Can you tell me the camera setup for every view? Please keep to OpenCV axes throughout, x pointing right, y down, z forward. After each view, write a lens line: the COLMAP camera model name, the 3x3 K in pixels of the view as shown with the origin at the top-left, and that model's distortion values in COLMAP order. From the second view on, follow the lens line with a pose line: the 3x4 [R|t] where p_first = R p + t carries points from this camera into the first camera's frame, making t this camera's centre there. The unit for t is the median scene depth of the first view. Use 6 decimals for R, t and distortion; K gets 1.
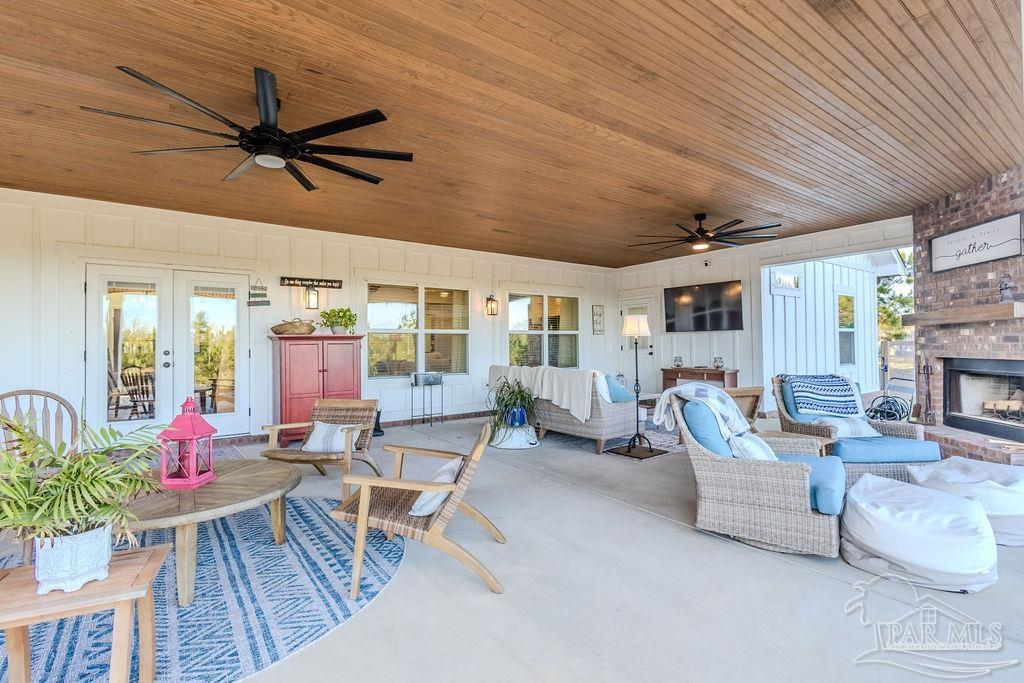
lens RADIAL K [[470.4, 0, 517.4], [0, 470.4, 340.2], [0, 0, 1]] dist [0.011934, -0.002341]
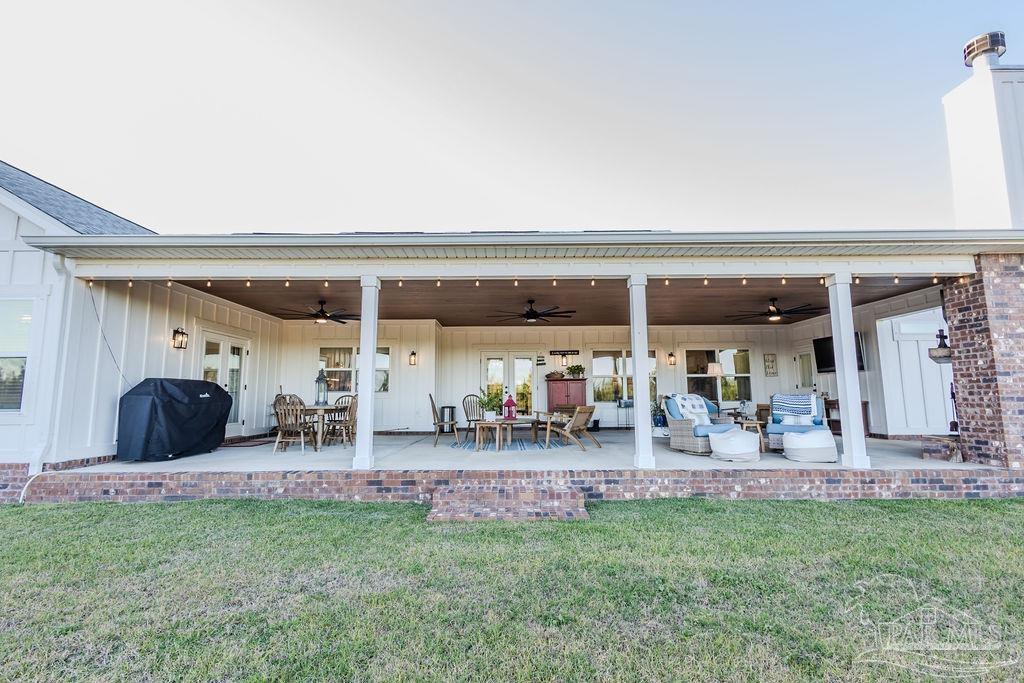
lens RADIAL K [[470.4, 0, 514.2], [0, 470.4, 339.0], [0, 0, 1]] dist [0.011934, -0.002341]
pose [[0.811616, -0.067949, -0.580226, 0.934735], [0.005076, 0.993995, -0.109305, 0.063067], [0.584169, 0.085768, 0.807087, -1.248422]]
